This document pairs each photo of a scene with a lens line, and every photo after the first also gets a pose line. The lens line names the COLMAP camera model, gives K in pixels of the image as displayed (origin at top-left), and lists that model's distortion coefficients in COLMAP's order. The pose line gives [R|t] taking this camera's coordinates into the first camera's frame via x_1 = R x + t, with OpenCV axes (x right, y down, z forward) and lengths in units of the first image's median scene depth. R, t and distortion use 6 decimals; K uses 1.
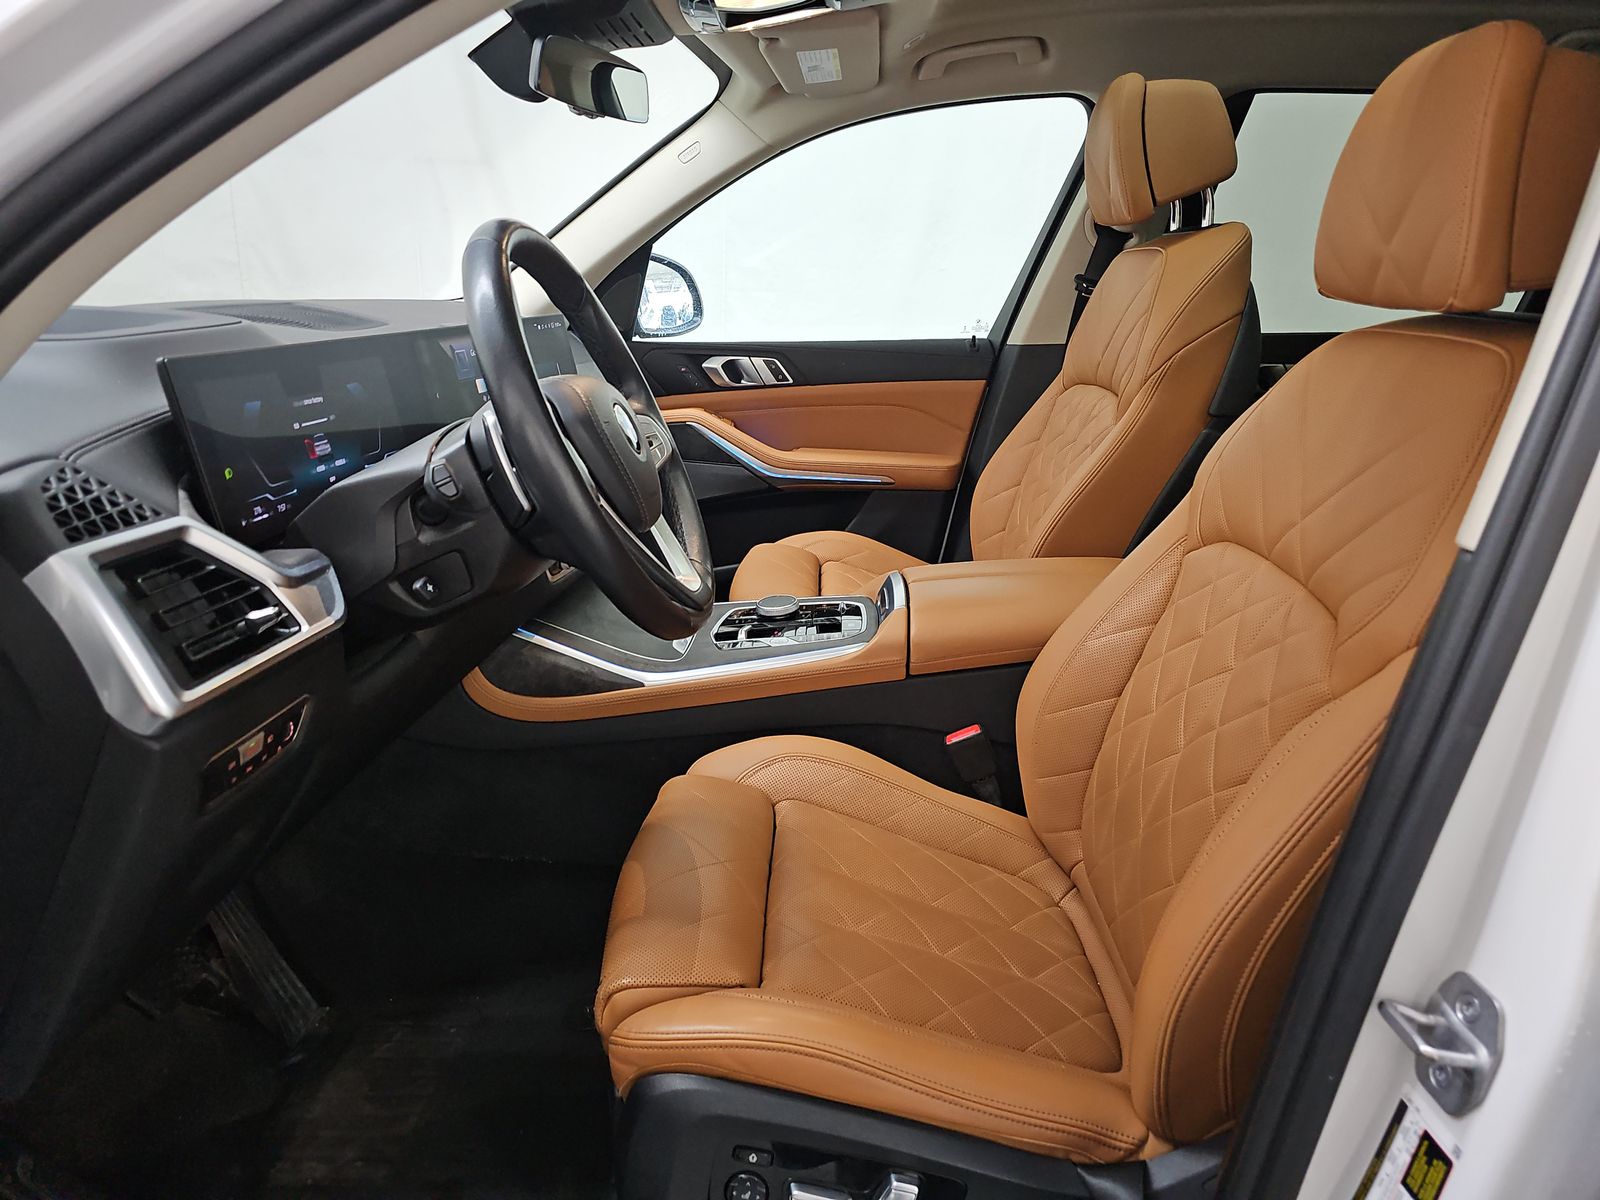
lens RADIAL K [[1048.3, 0, 796.3], [0, 1048.3, 585.9], [0, 0, 1]] dist [0.048308, -0.048176]
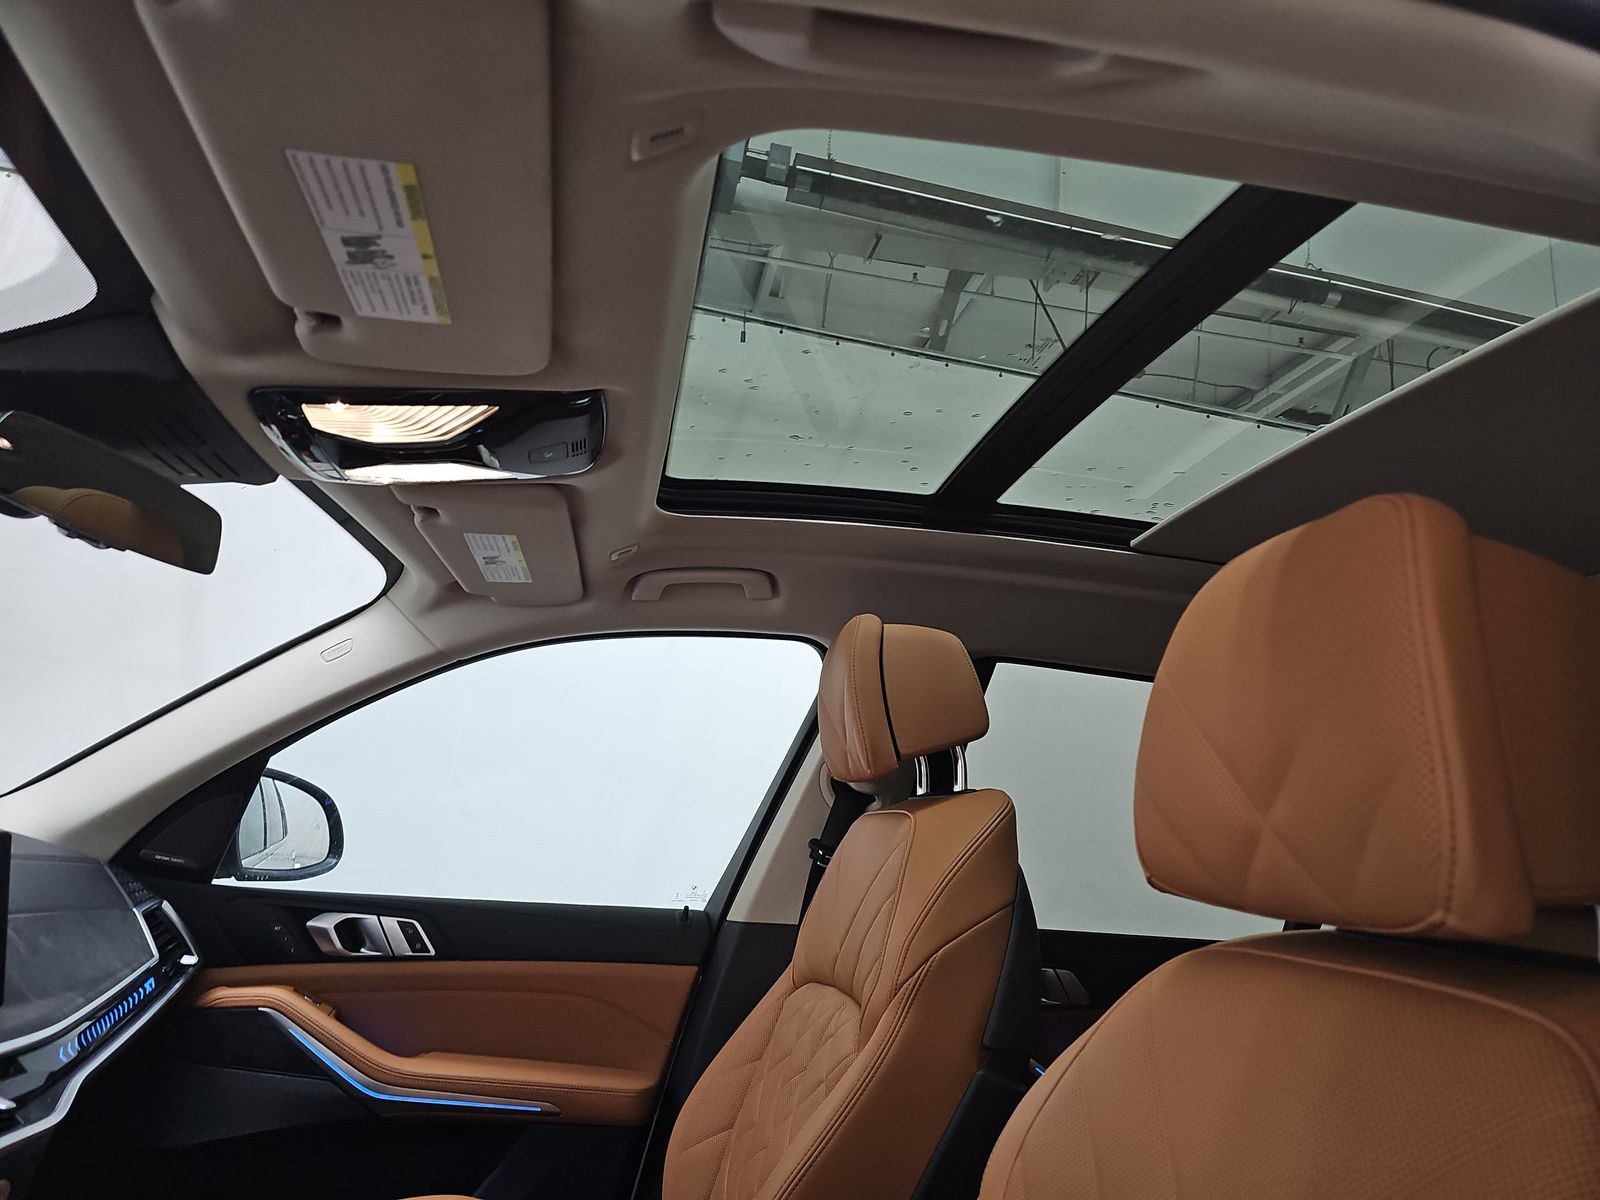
lens RADIAL K [[1048.3, 0, 796.3], [0, 1048.3, 585.9], [0, 0, 1]] dist [0.048308, -0.048176]
pose [[0.973231, 0.126159, 0.192106, 0.077315], [-0.013612, 0.866044, -0.499782, -0.060486], [-0.229424, 0.483788, 0.844579, 0.231242]]
